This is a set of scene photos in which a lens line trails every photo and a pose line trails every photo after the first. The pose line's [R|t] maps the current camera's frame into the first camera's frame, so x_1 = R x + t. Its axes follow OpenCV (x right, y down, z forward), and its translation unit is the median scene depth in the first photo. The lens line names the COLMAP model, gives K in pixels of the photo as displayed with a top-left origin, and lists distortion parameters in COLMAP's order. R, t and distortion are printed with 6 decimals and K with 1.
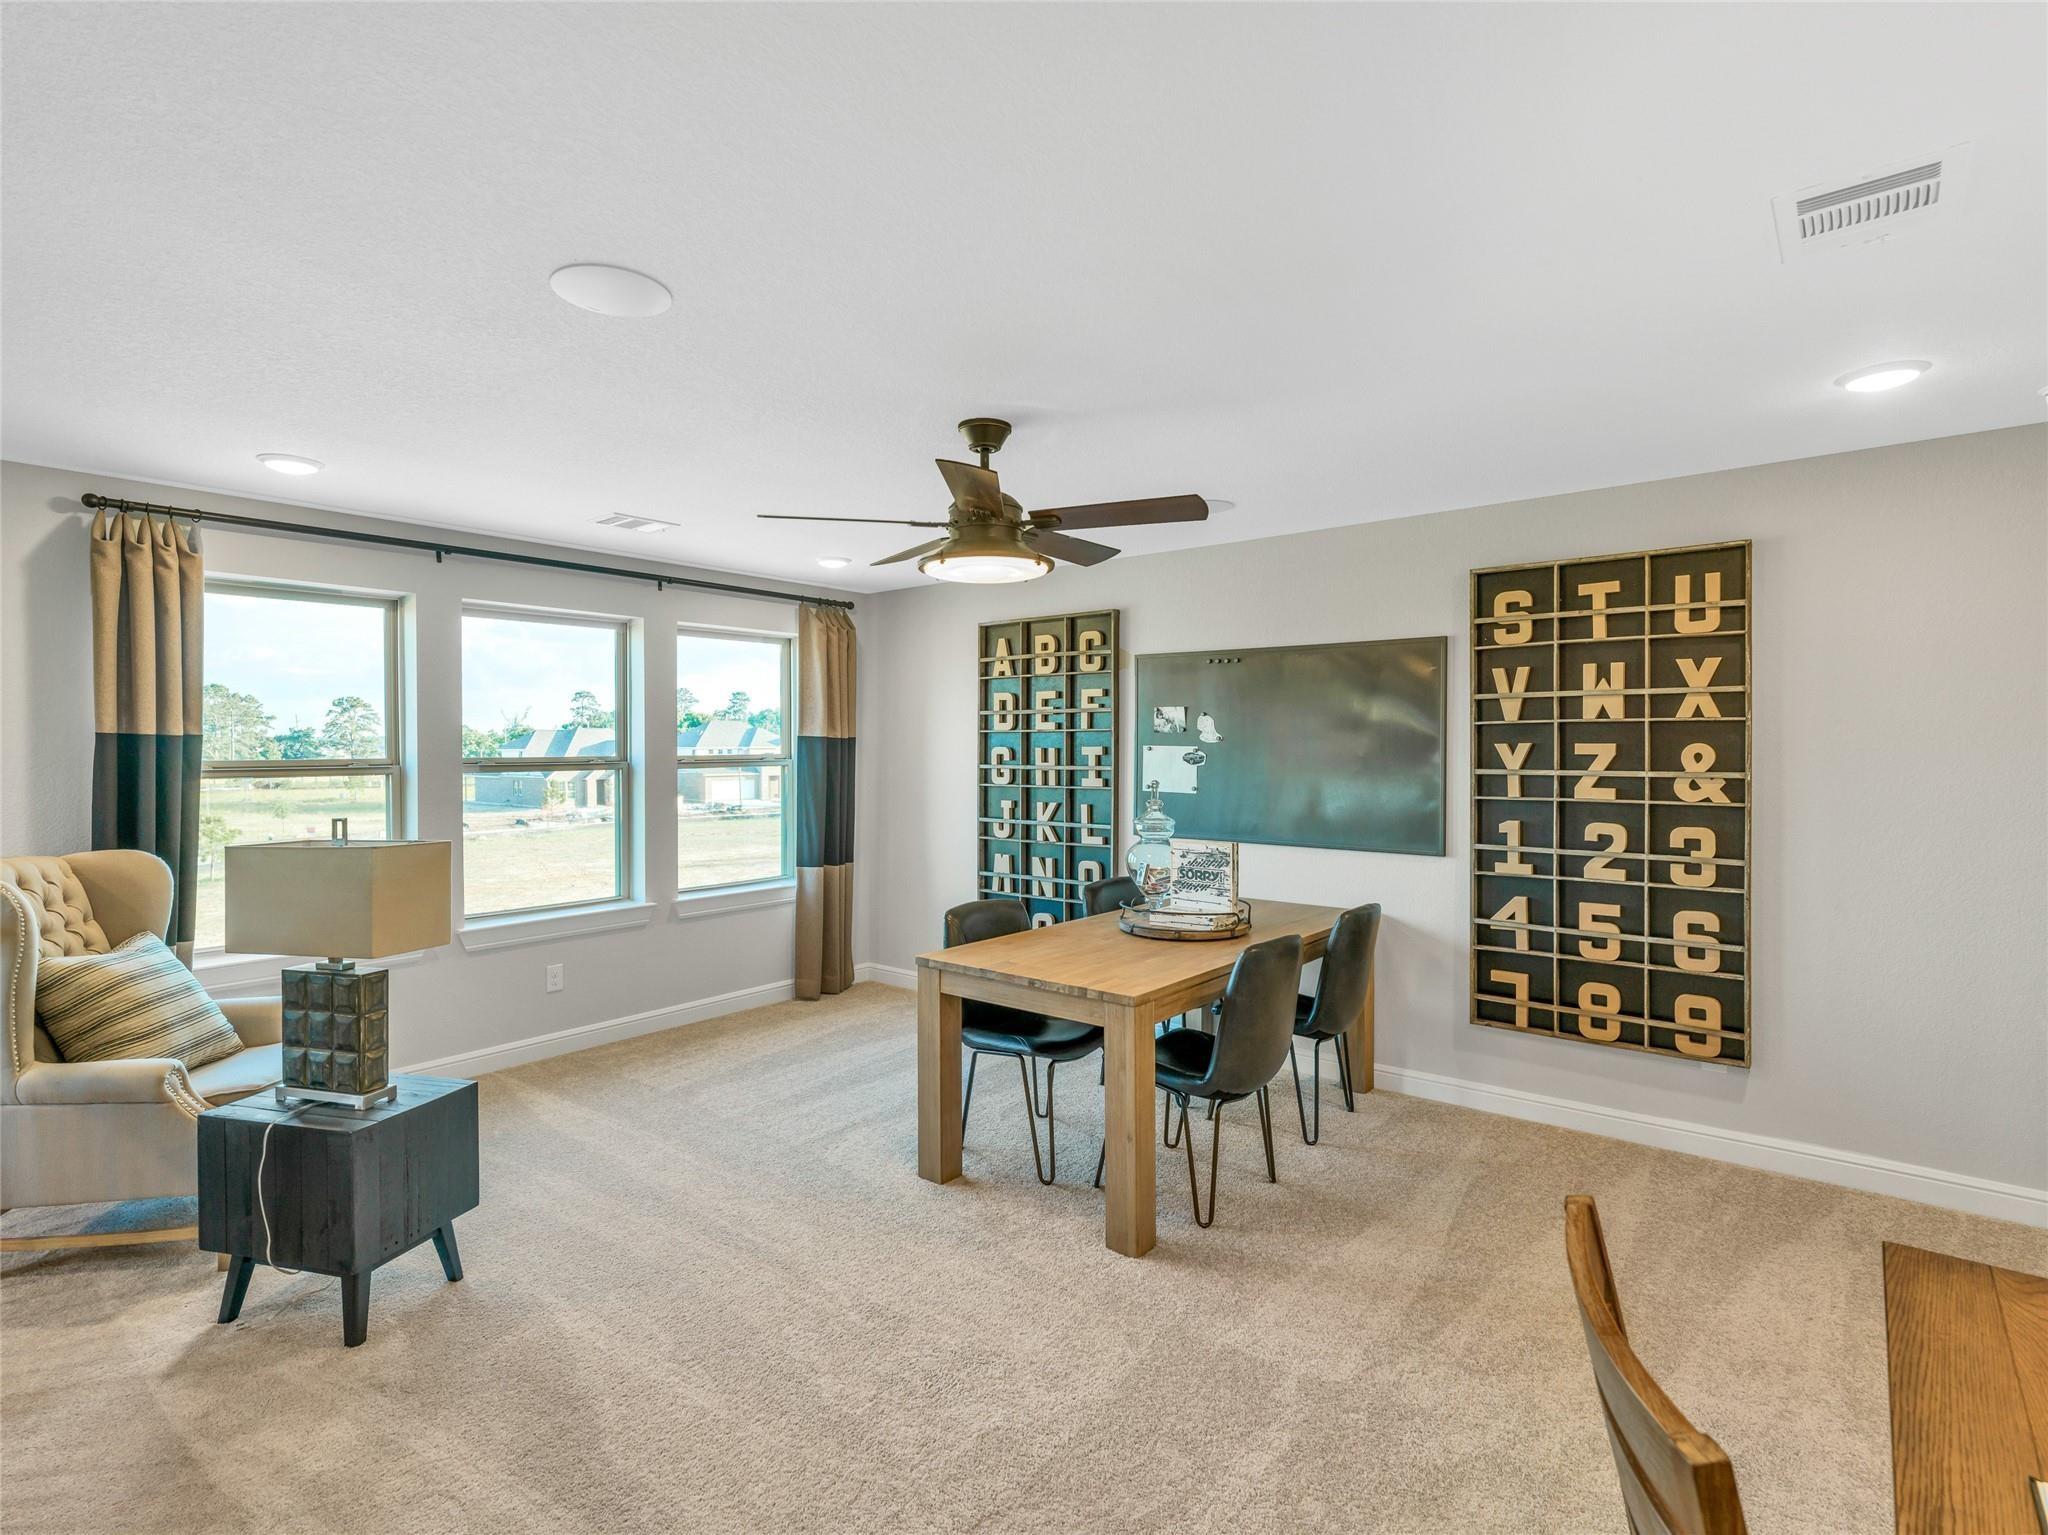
lens RADIAL K [[1010.8, 0, 1024.9], [0, 1010.8, 747.2], [0, 0, 1]] dist [-0.002333, 0.000347]
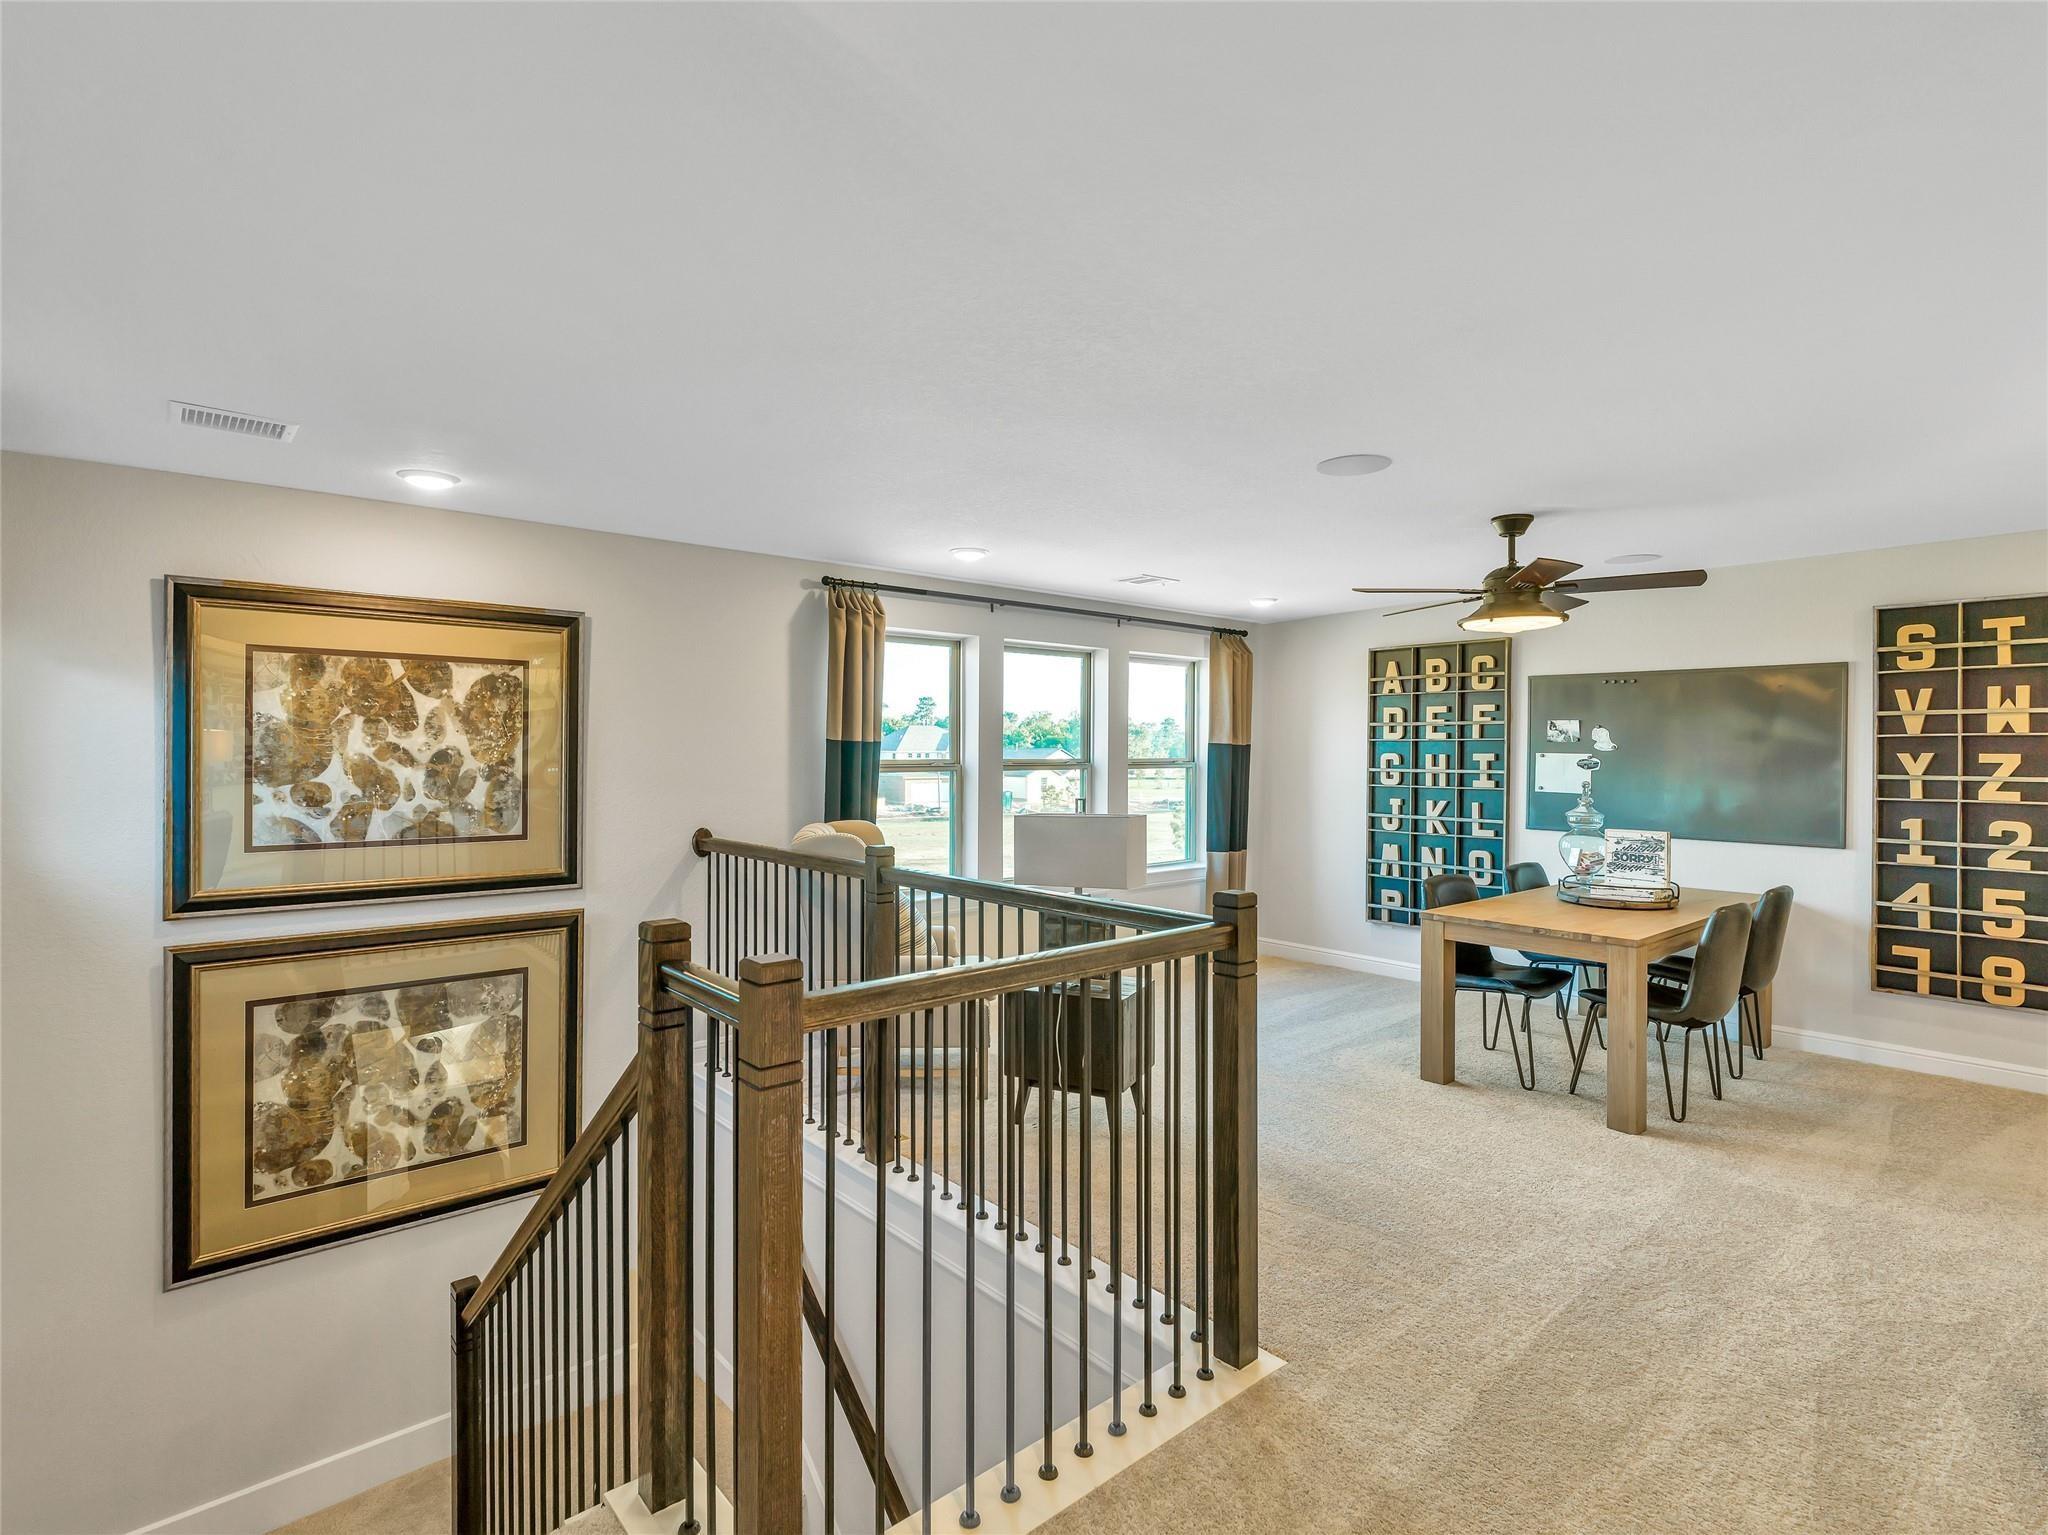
lens RADIAL K [[1035.1, 0, 1024.6], [0, 1035.1, 747.1], [0, 0, 1]] dist [0.002461, -0.000180]
pose [[0.986680, 0.004568, -0.162607, -0.348340], [-0.005288, 0.999978, -0.003997, -0.000601], [0.162585, 0.004804, 0.986683, -0.366833]]
